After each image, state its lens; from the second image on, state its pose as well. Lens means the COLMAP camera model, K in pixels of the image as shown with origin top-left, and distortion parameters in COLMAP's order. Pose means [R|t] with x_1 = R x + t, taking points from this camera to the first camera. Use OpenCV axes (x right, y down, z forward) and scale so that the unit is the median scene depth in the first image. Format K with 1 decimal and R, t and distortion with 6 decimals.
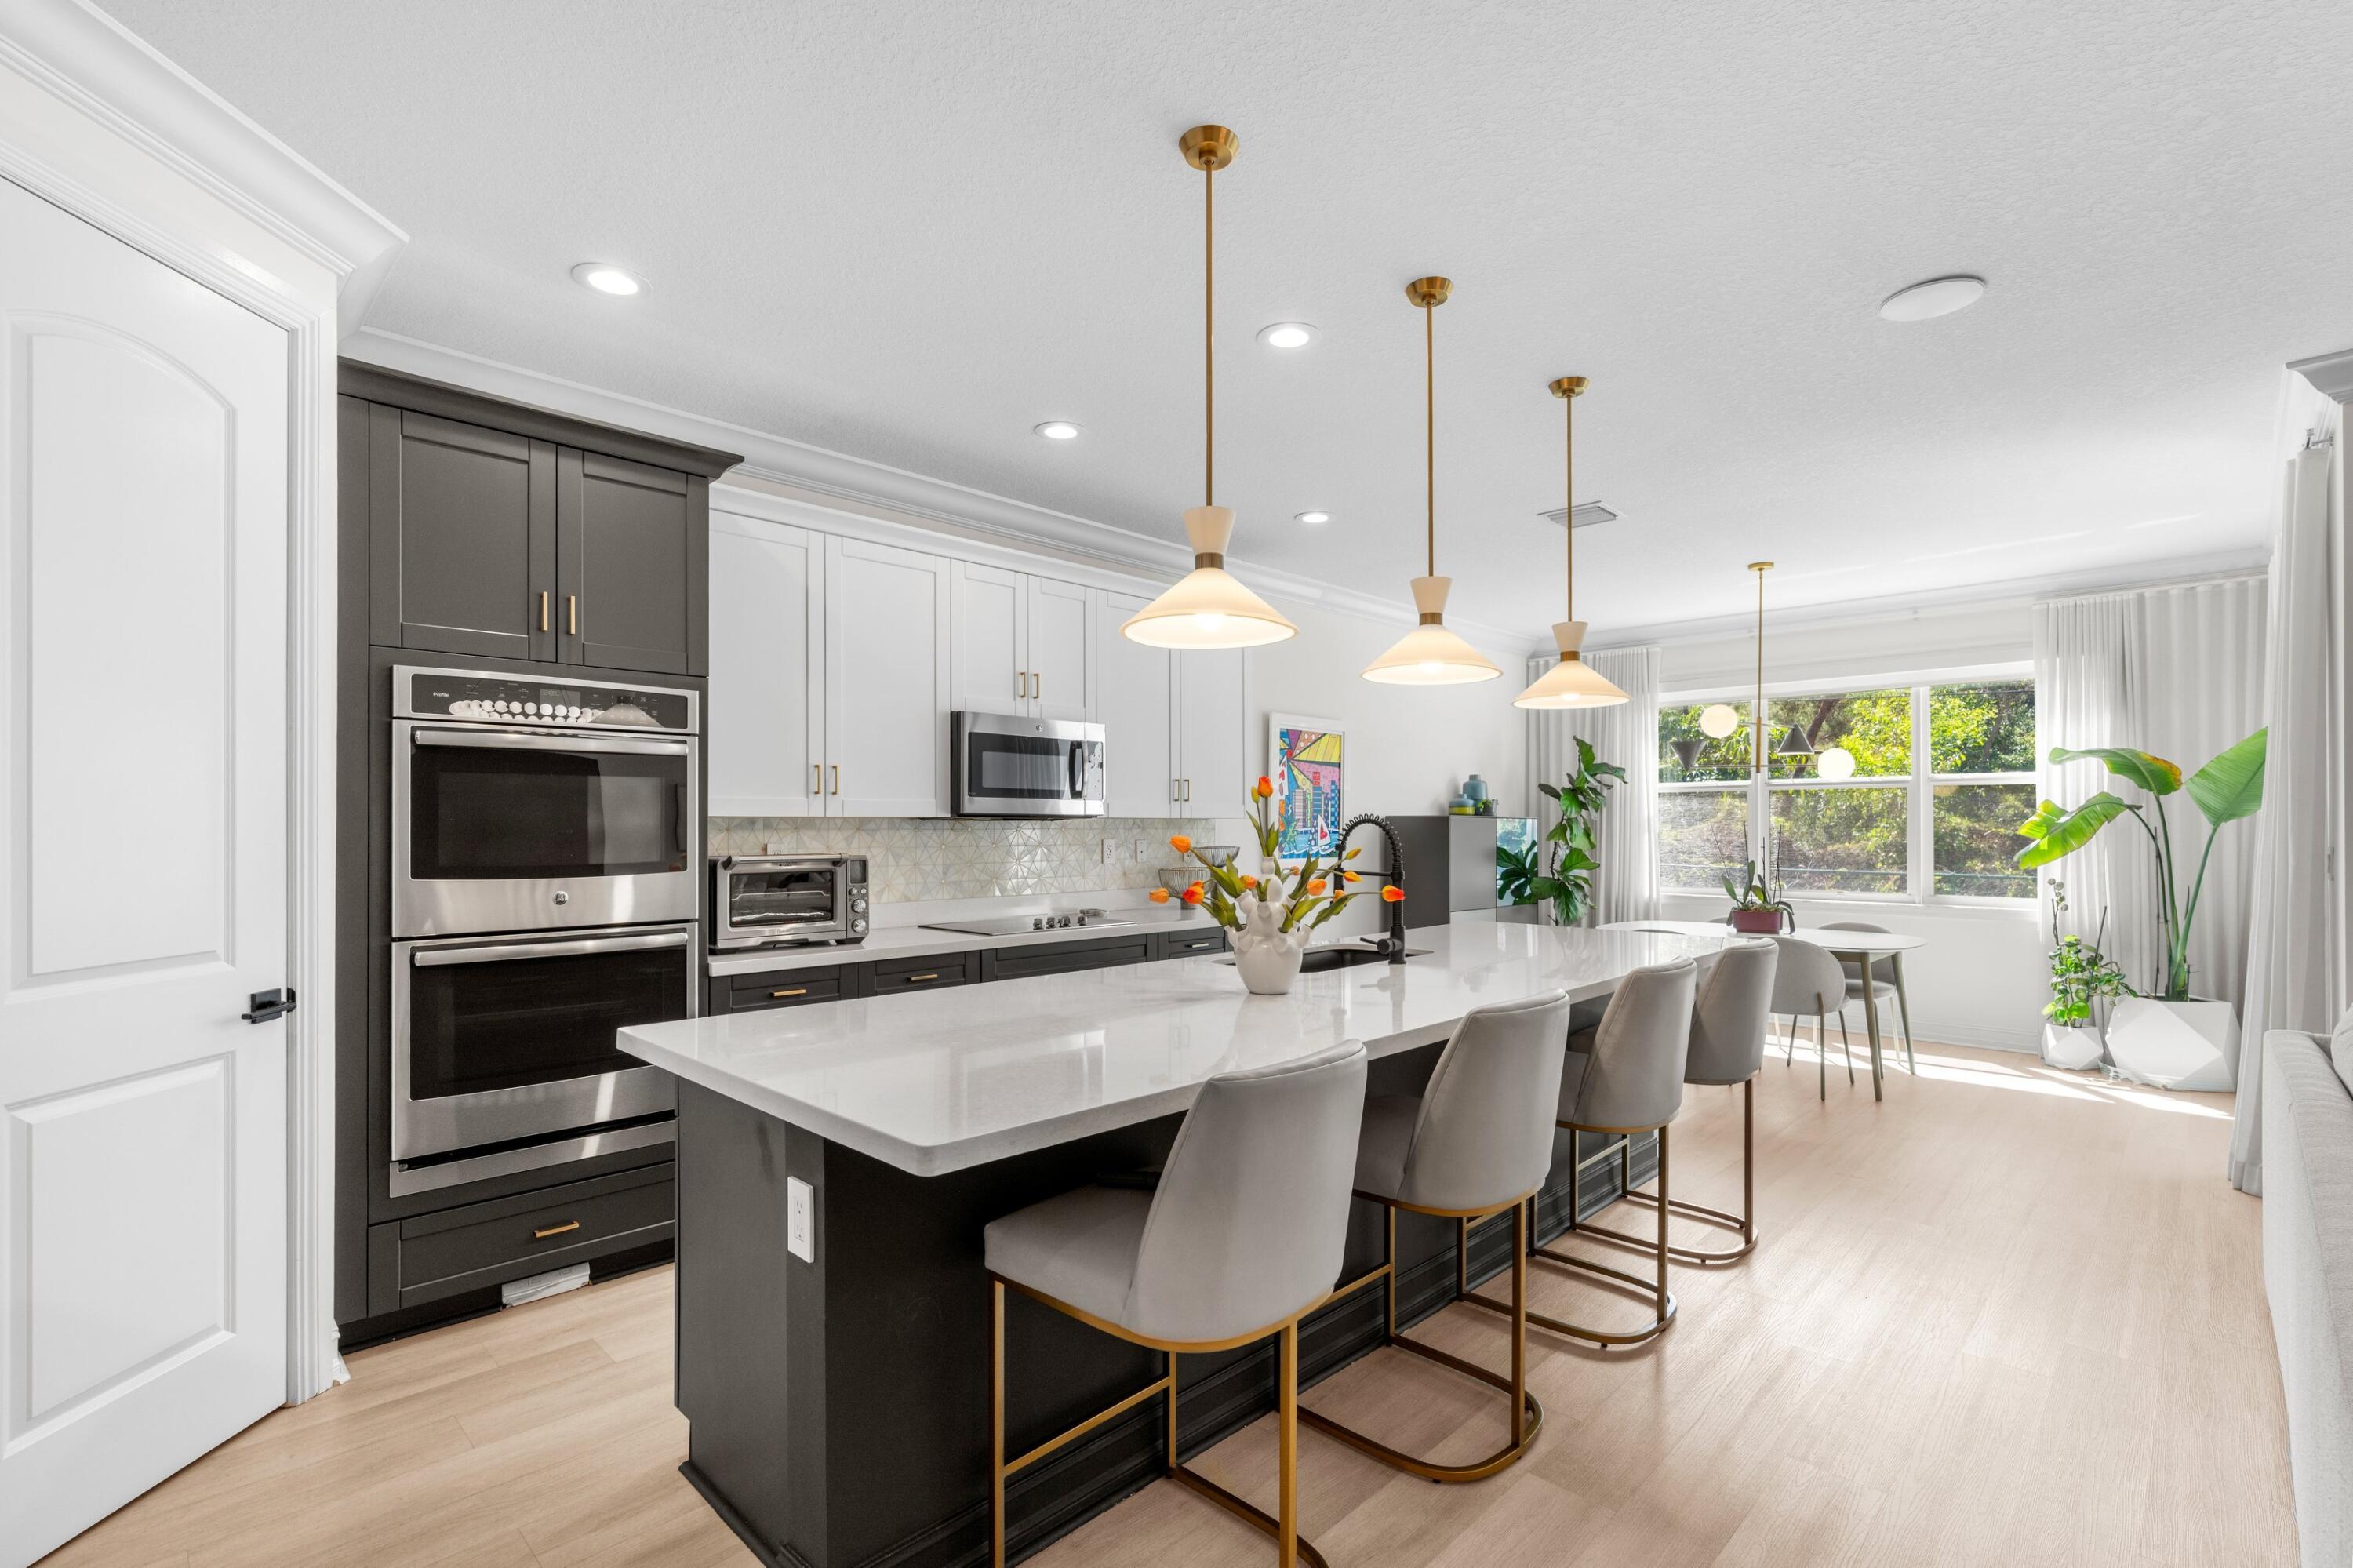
lens RADIAL K [[1063.9, 0, 1184.1], [0, 1063.9, 821.7], [0, 0, 1]] dist [-0.002849, -0.000294]
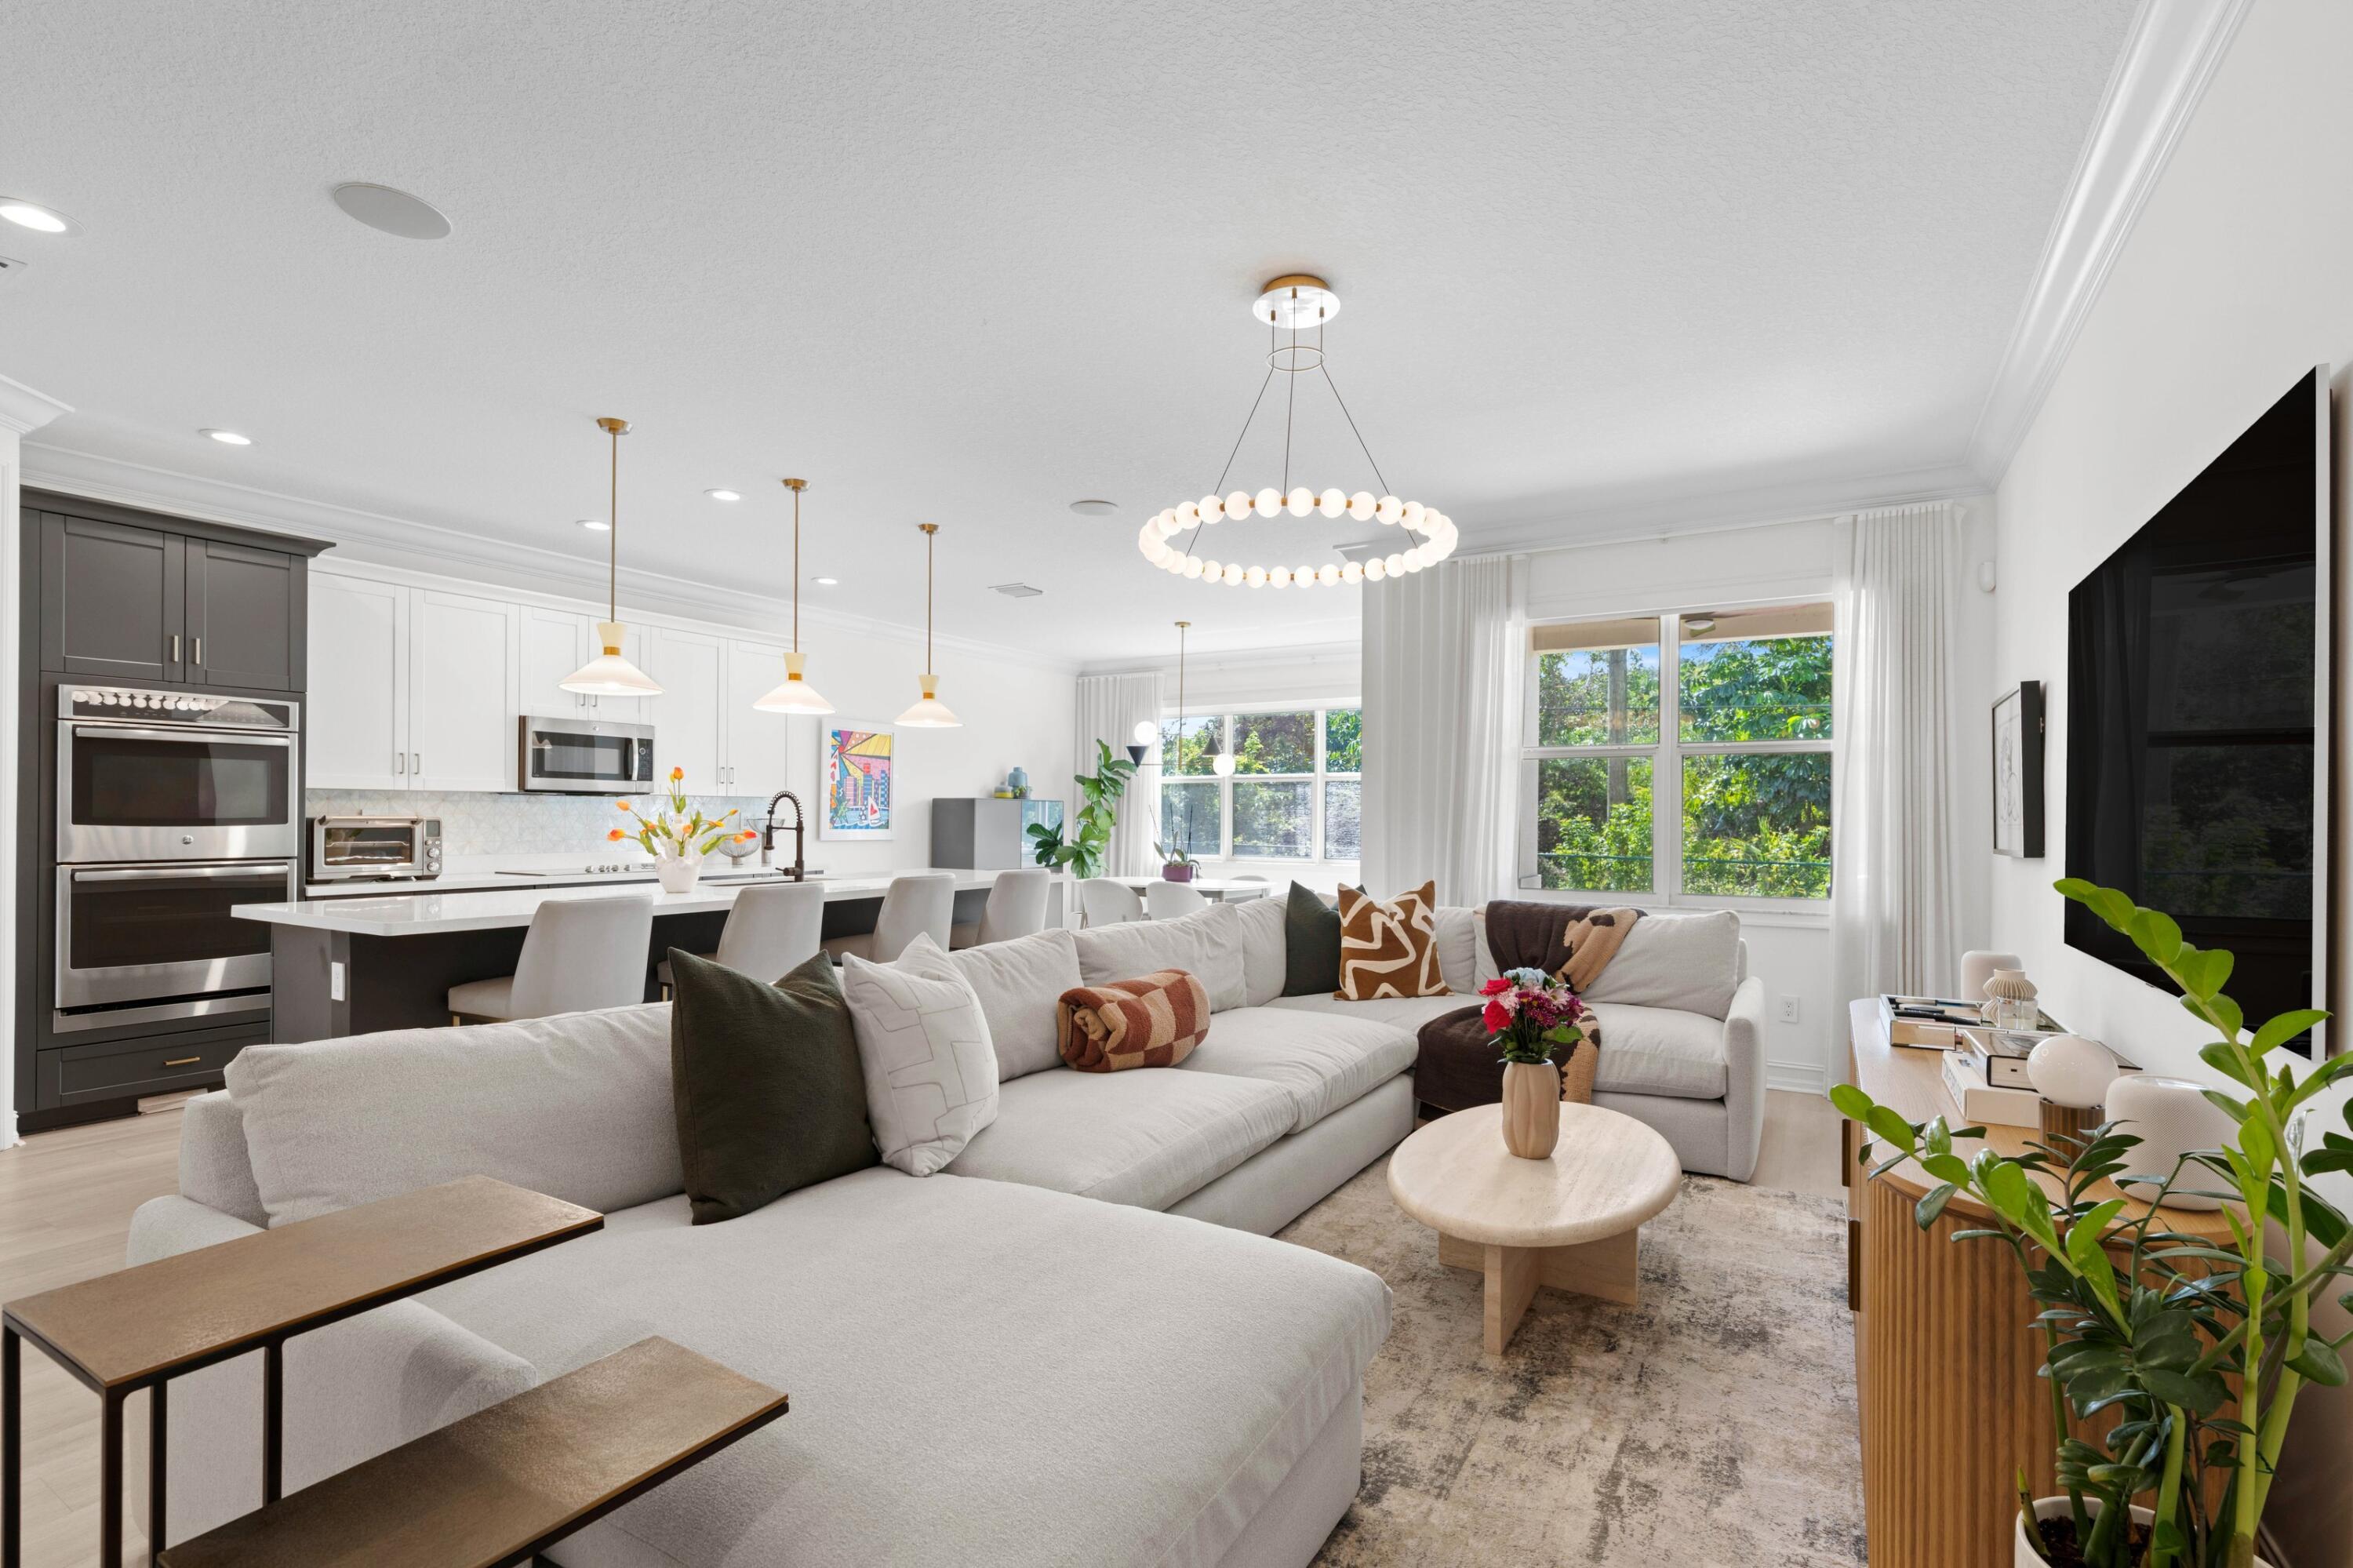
lens RADIAL K [[1068.6, 0, 1181.2], [0, 1068.6, 812.0], [0, 0, 1]] dist [0.002561, 0.000514]
pose [[0.972244, 0.006987, 0.233867, 0.320256], [-0.007108, 0.999975, -0.000321, 0.017480], [-0.233863, -0.001350, 0.972269, -0.603350]]
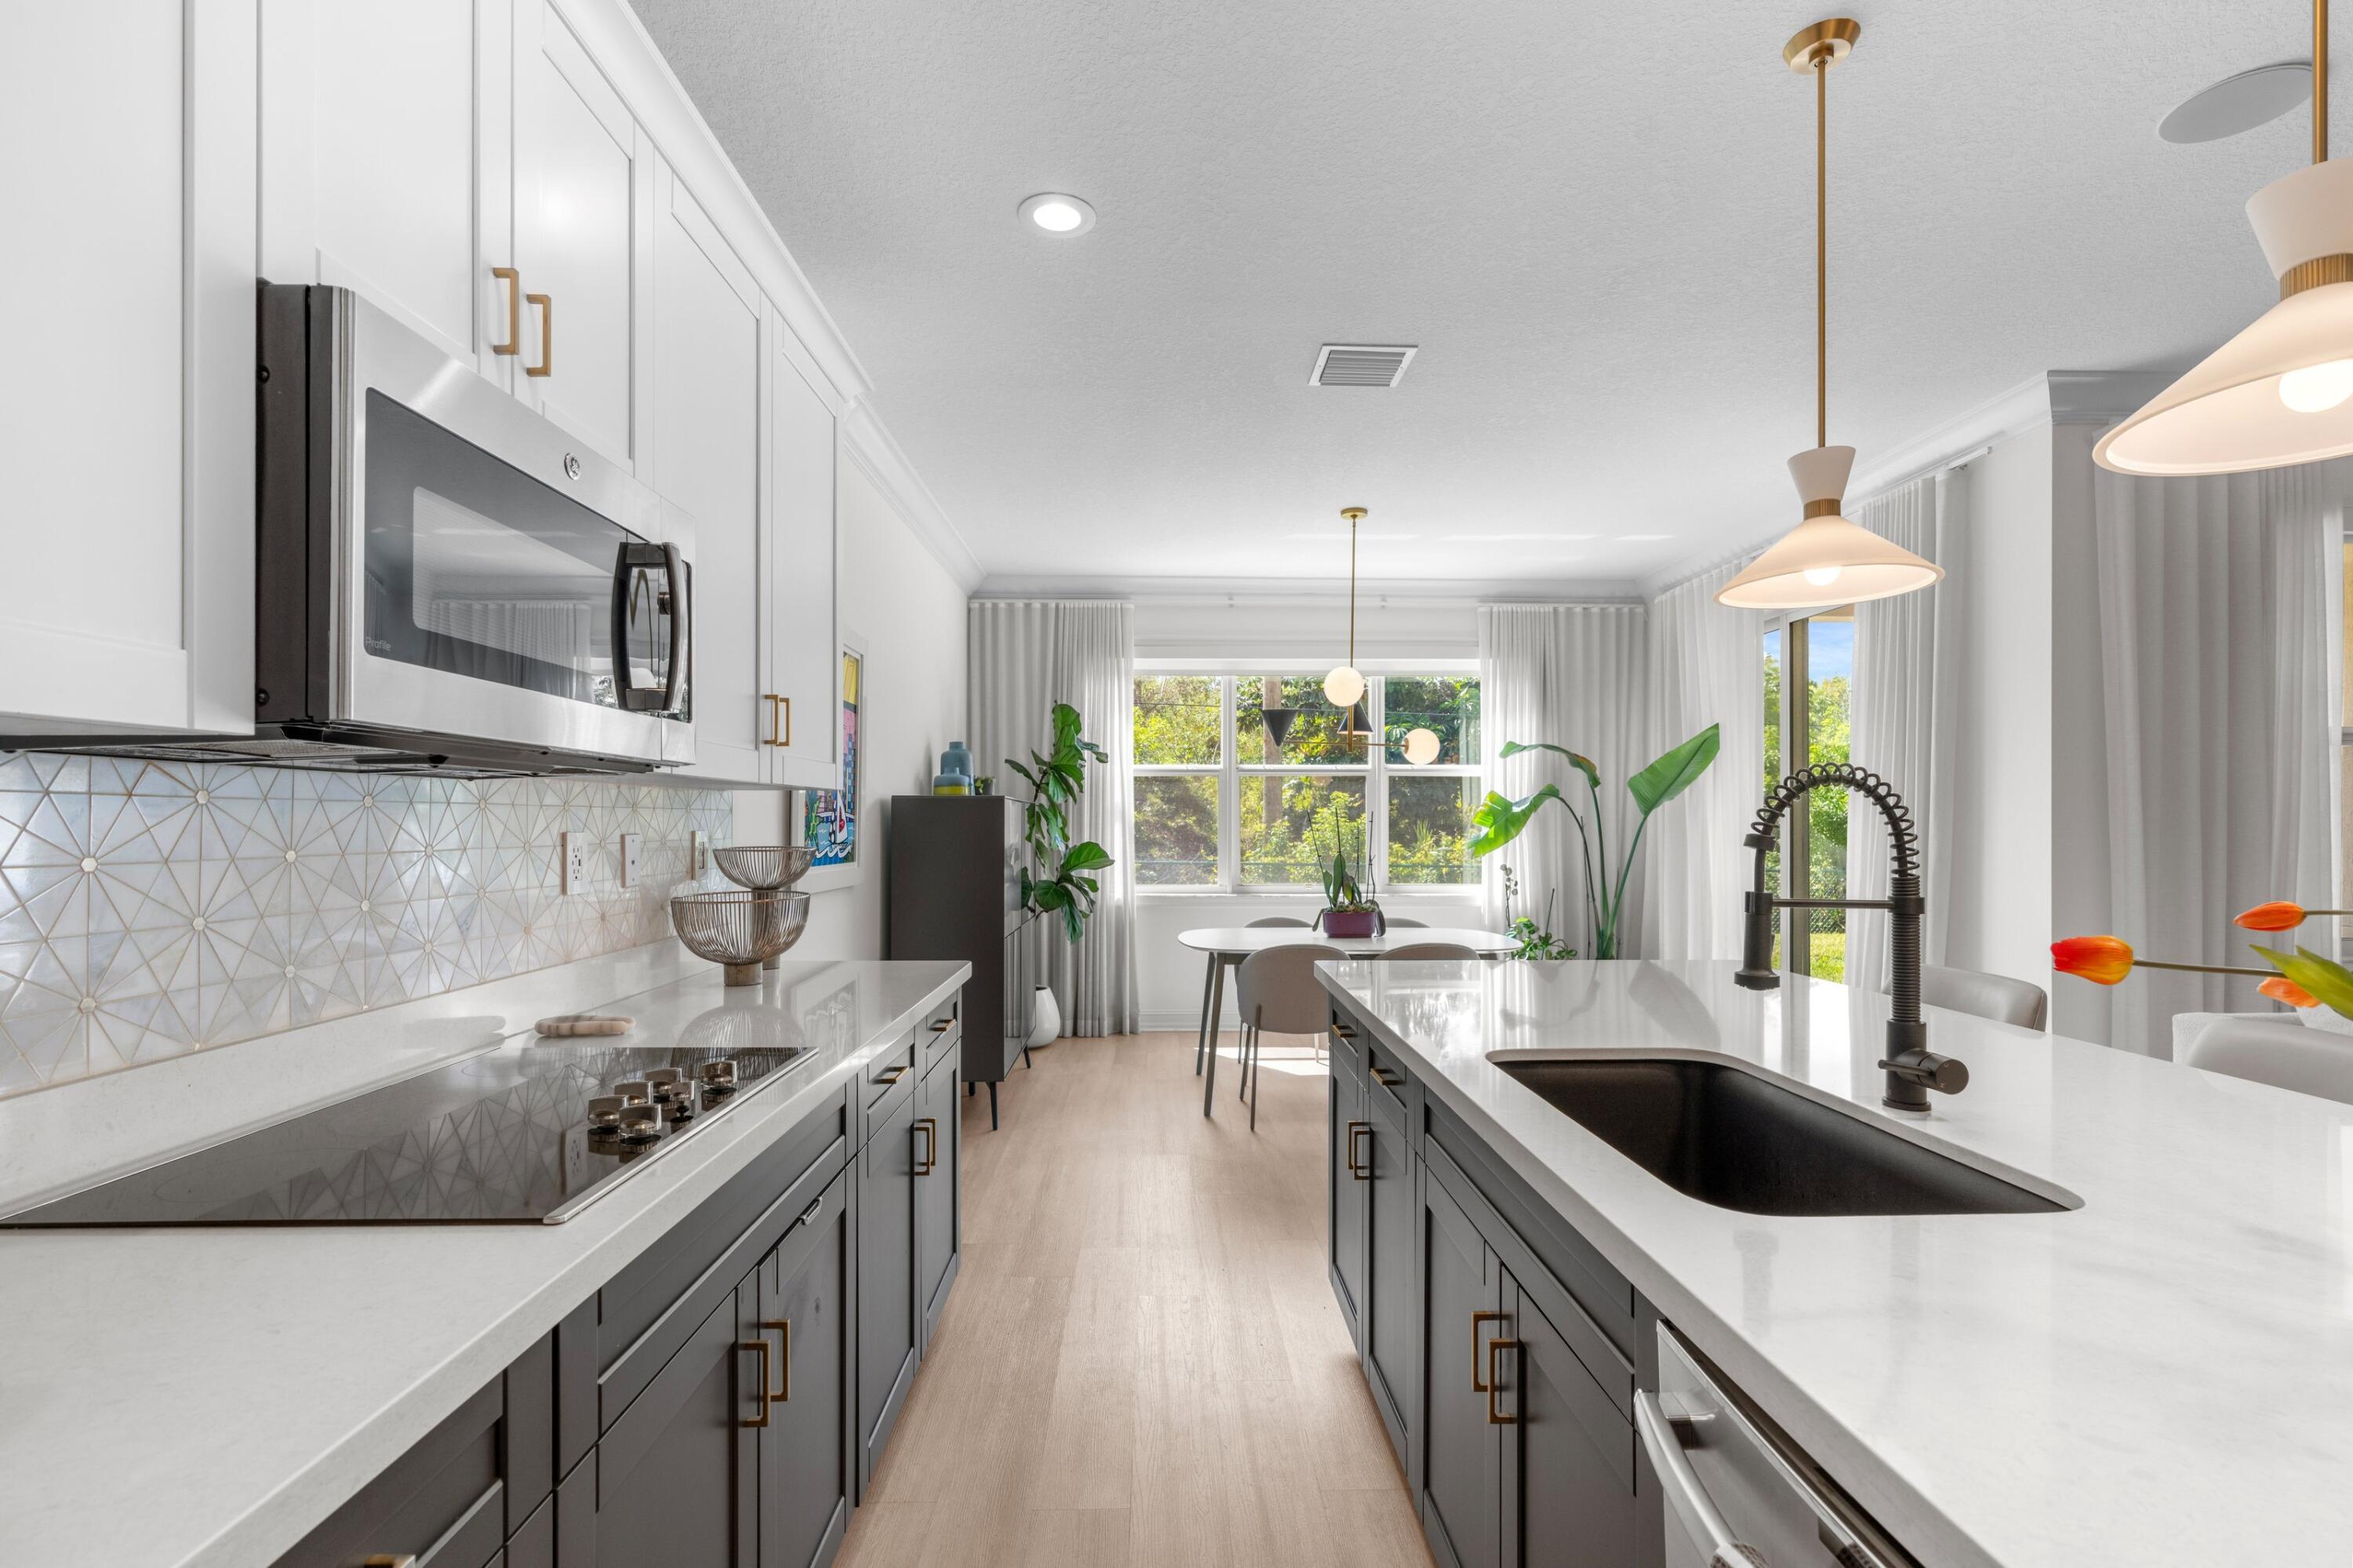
lens RADIAL K [[1063.9, 0, 1184.1], [0, 1063.9, 821.7], [0, 0, 1]] dist [-0.002849, -0.000294]
pose [[0.696596, 0.001314, 0.717462, -0.267782], [-0.004803, 0.999984, 0.002832, 0.013752], [-0.717448, -0.005419, 0.696591, 0.761356]]
